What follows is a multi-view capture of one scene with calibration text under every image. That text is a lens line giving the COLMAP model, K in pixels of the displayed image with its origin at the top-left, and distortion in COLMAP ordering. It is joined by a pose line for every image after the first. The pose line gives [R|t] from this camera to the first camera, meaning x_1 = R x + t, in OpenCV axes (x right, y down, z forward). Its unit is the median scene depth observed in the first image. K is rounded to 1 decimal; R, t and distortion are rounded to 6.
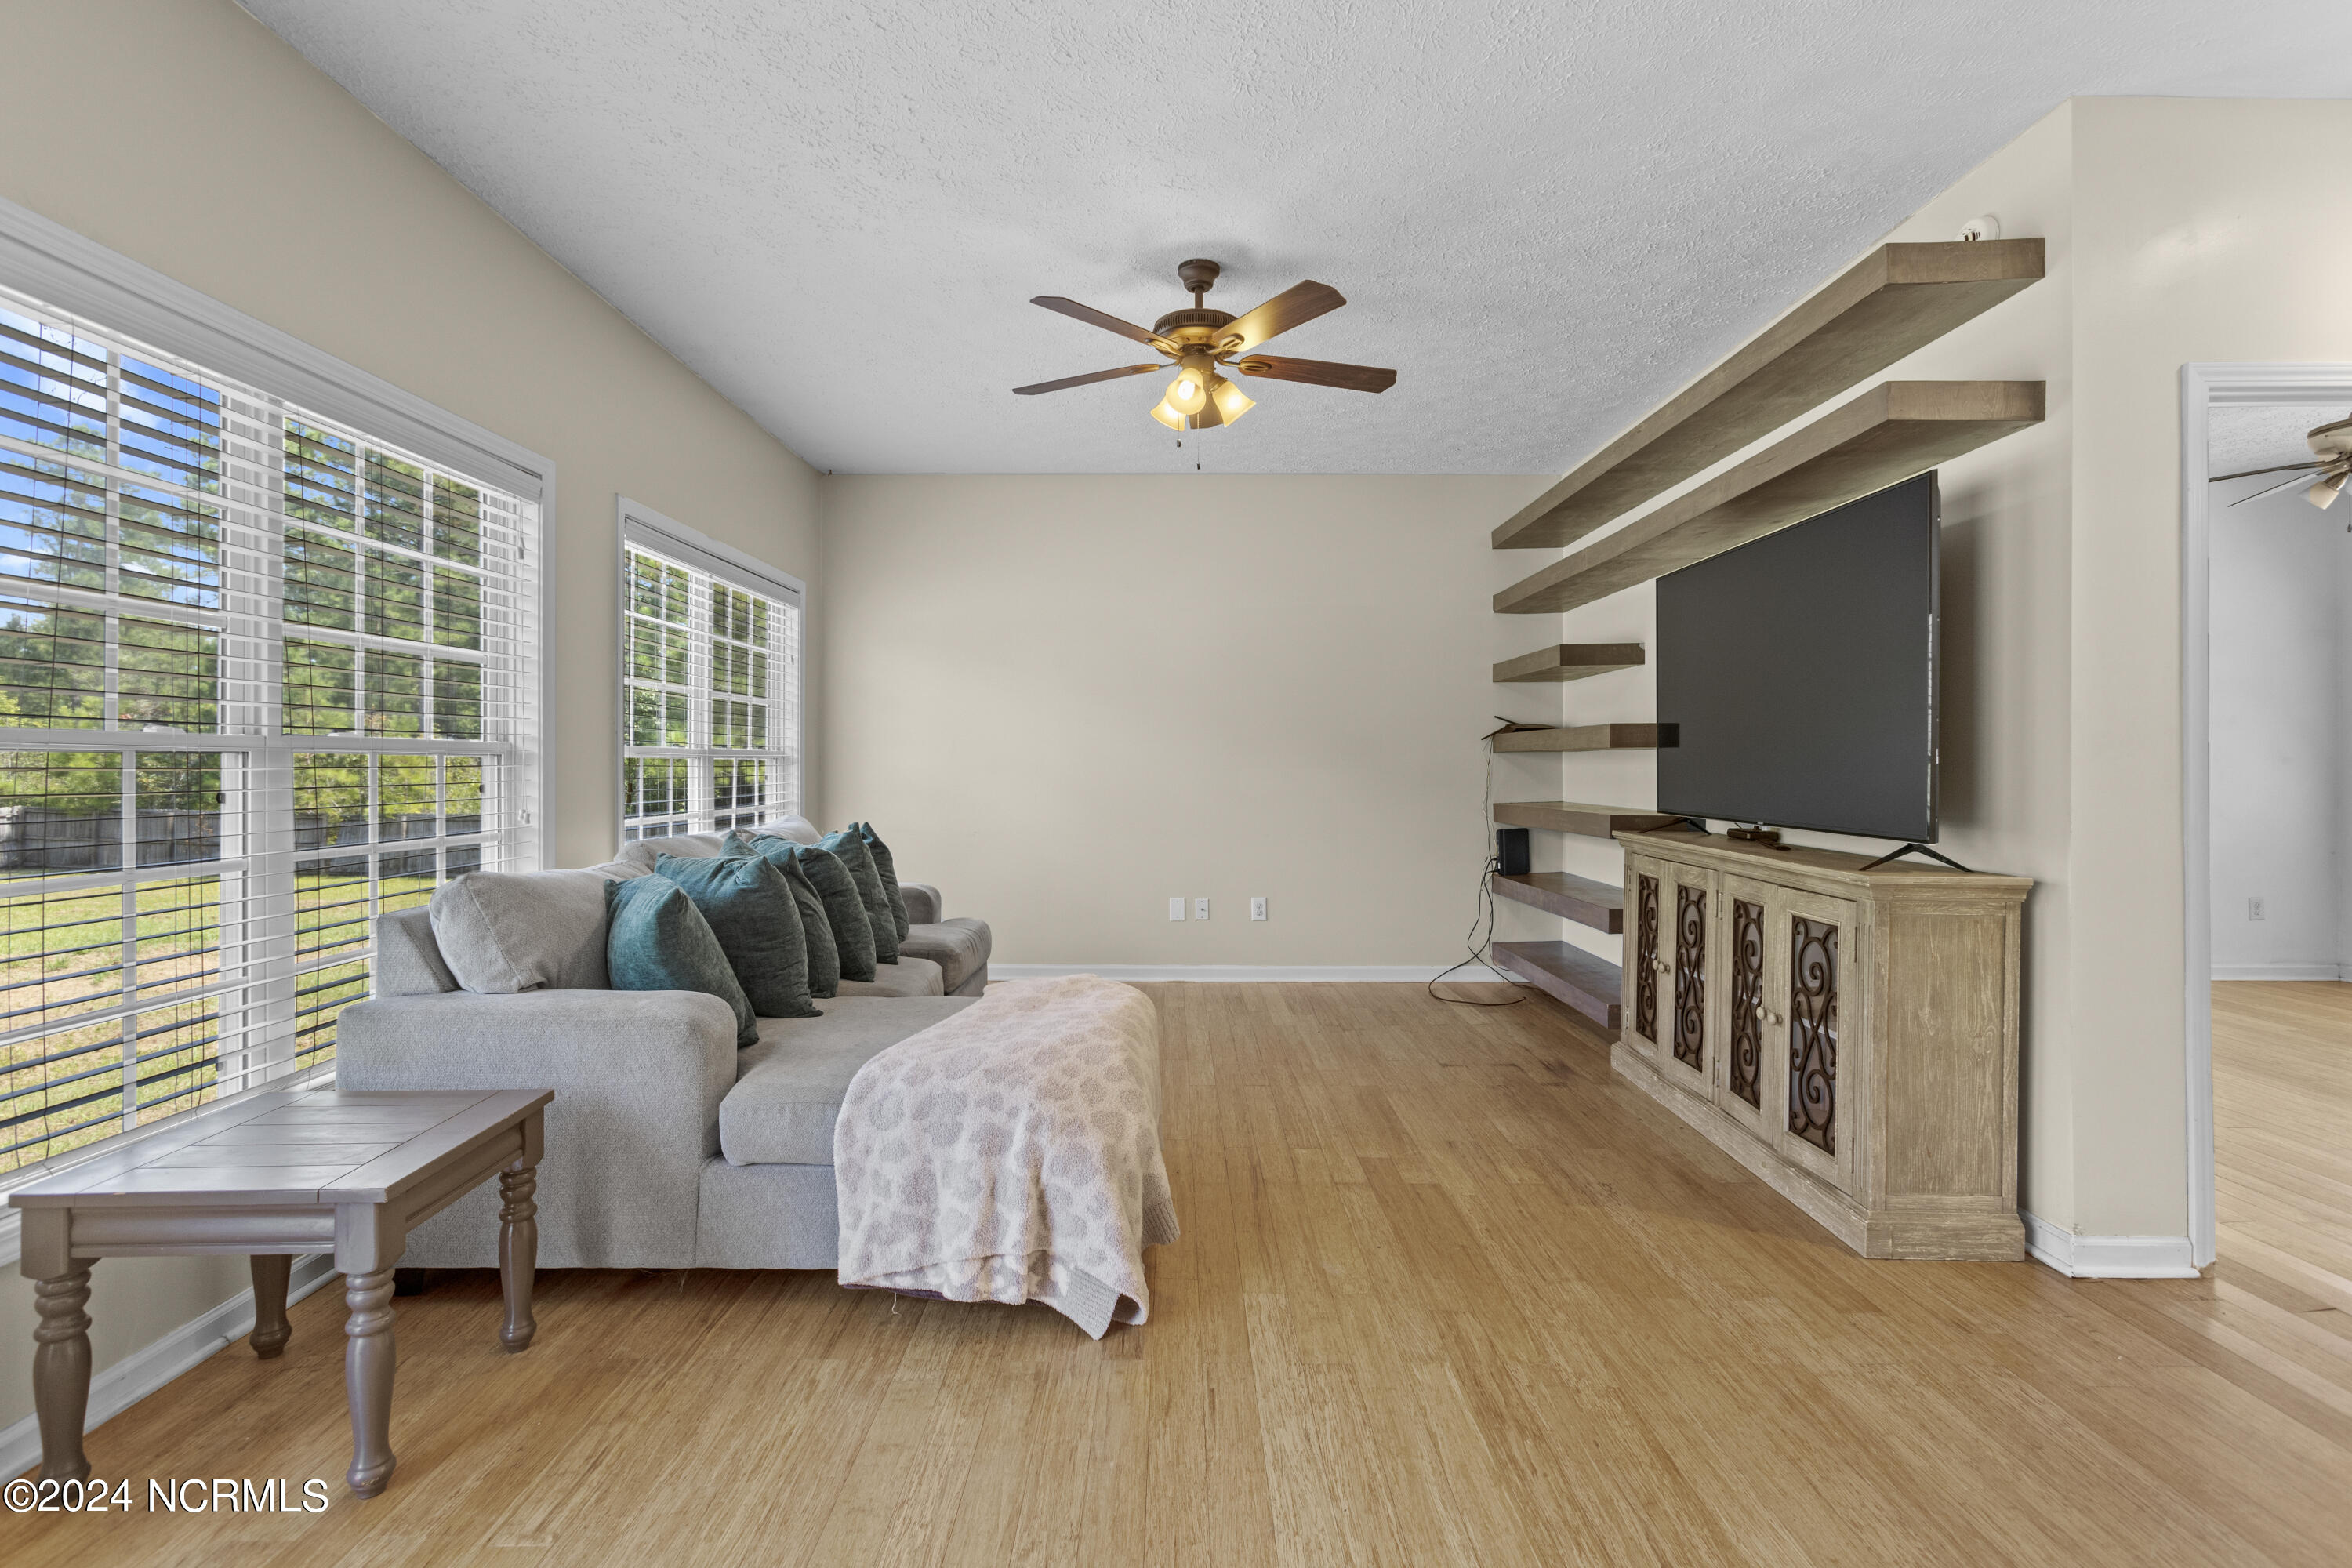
lens RADIAL K [[1094.4, 0, 1167.3], [0, 1094.4, 769.3], [0, 0, 1]] dist [-0.012897, 0.004676]
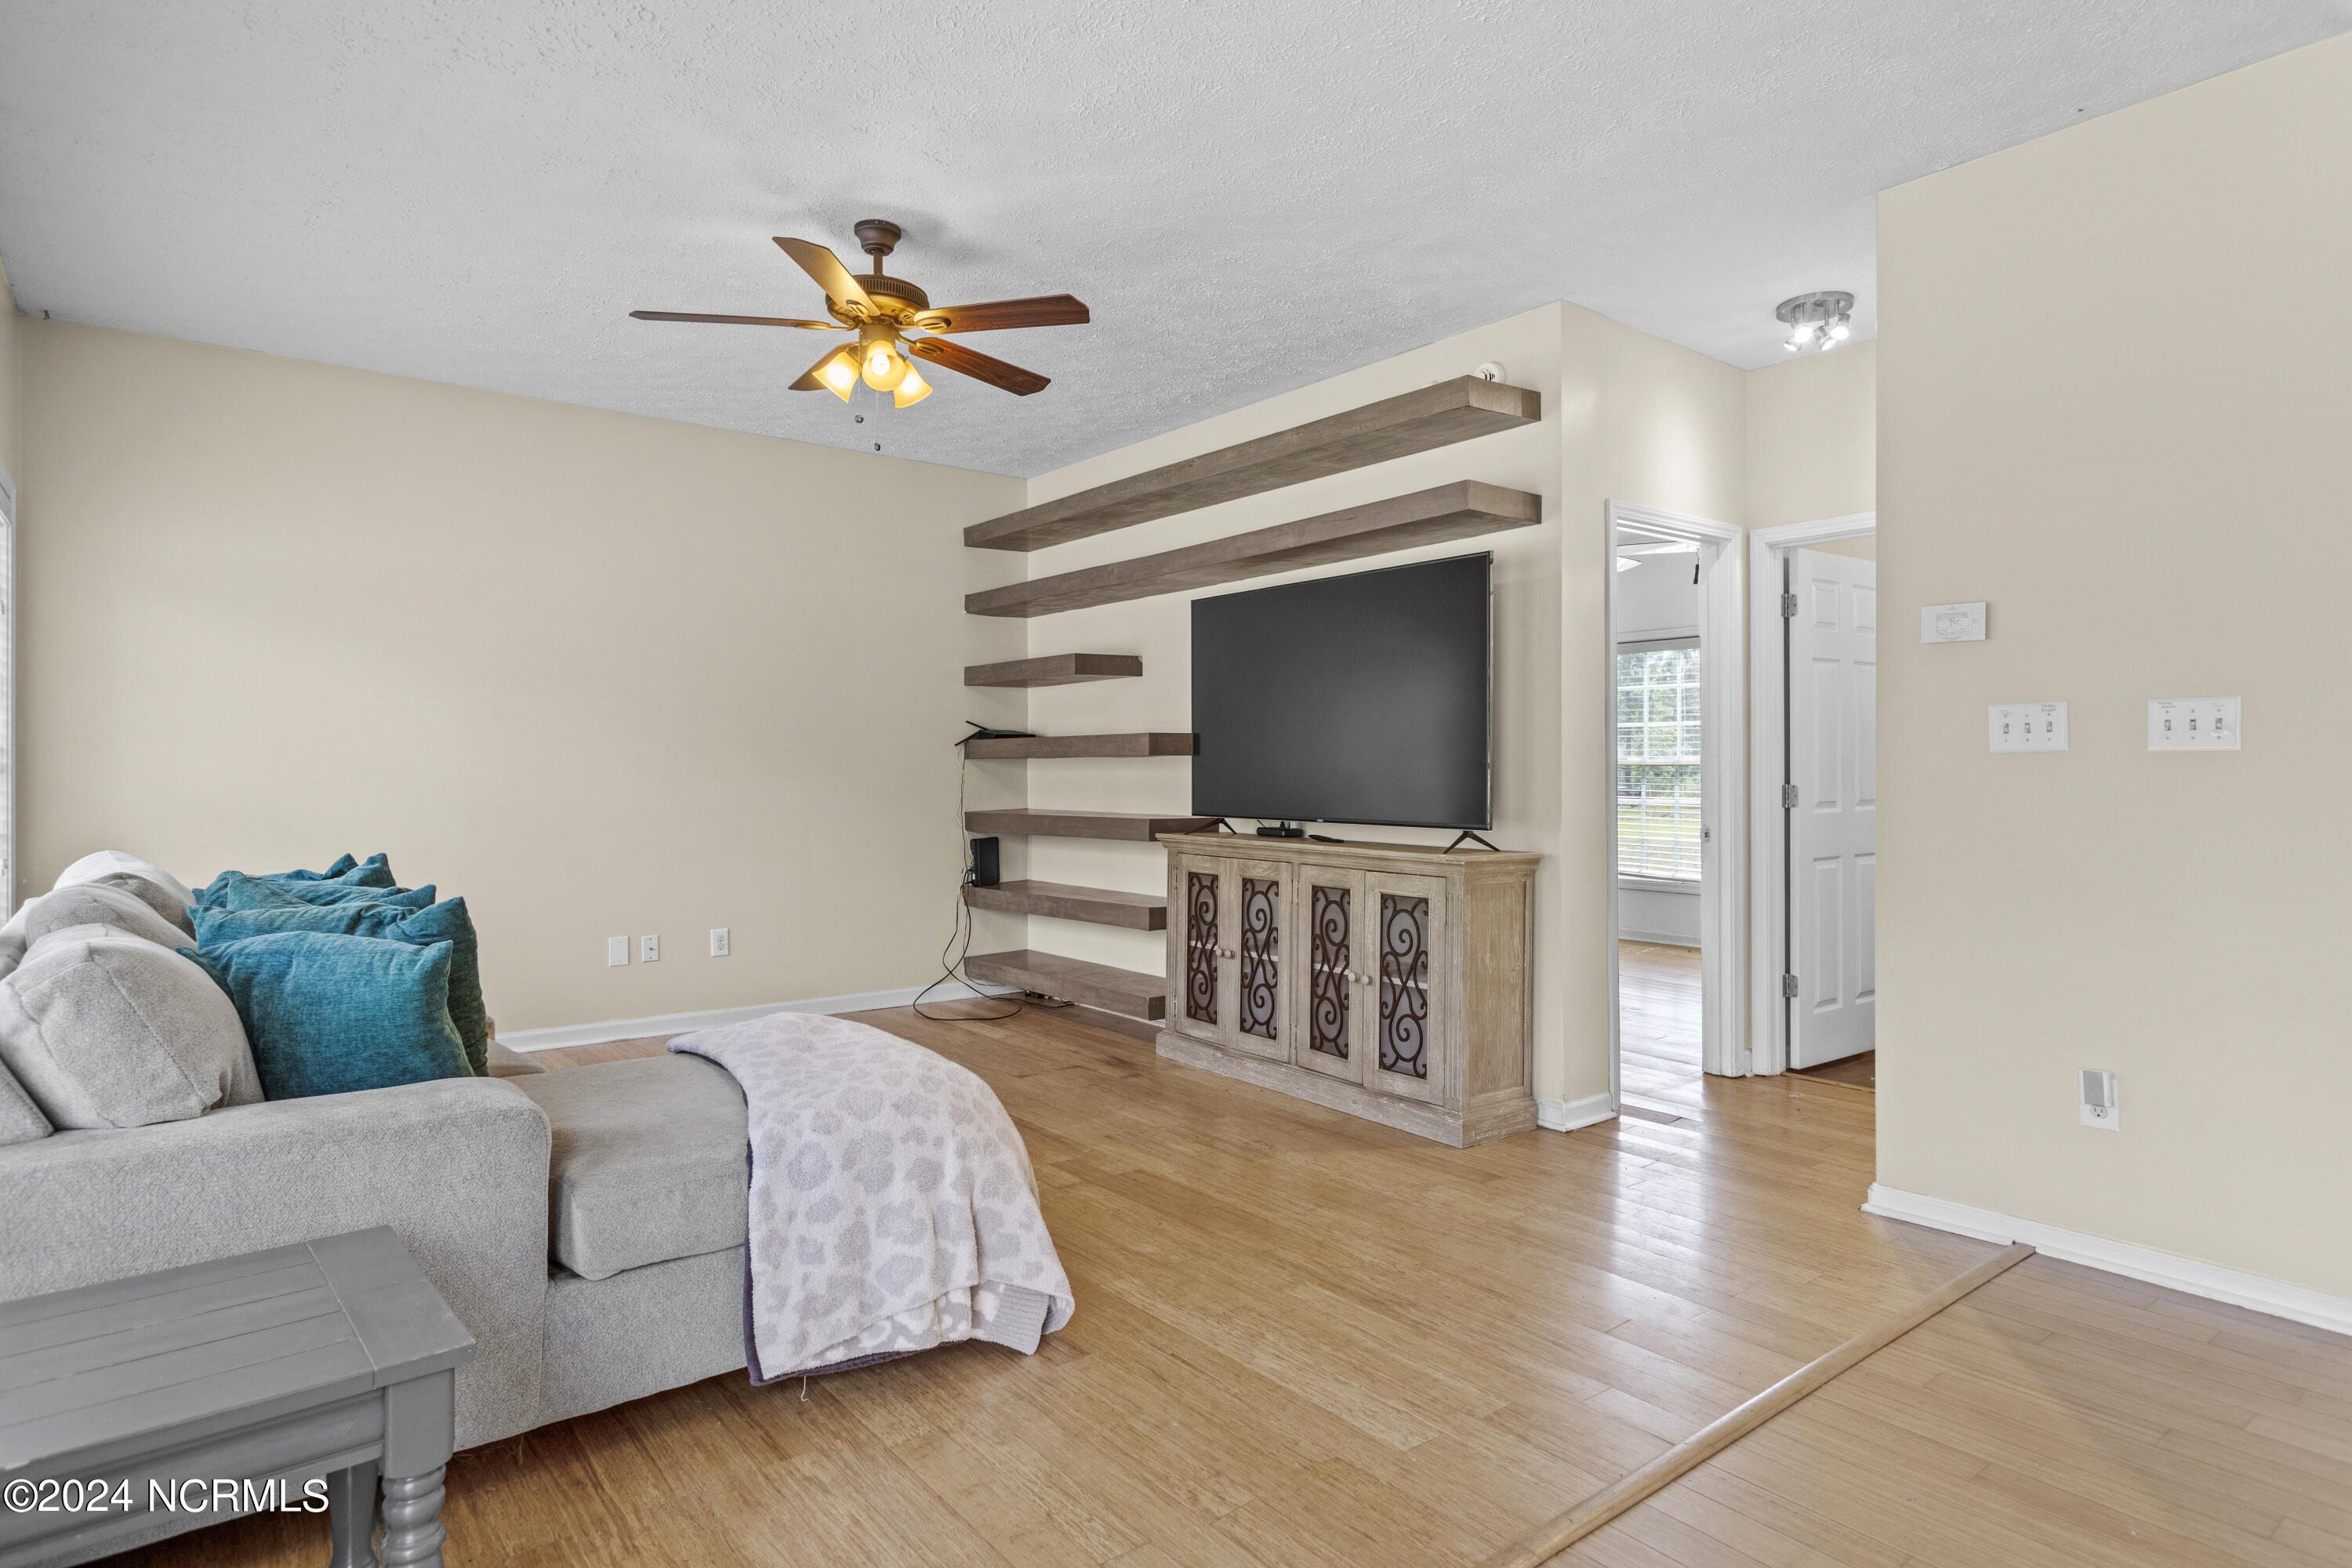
lens RADIAL K [[1292.9, 0, 1180.6], [0, 1292.9, 775.9], [0, 0, 1]] dist [0.000616, 0.006347]
pose [[0.779602, -0.004454, 0.626260, -0.580150], [0.004597, 0.999988, 0.001390, -0.002633], [-0.626259, 0.001796, 0.779613, -0.001020]]
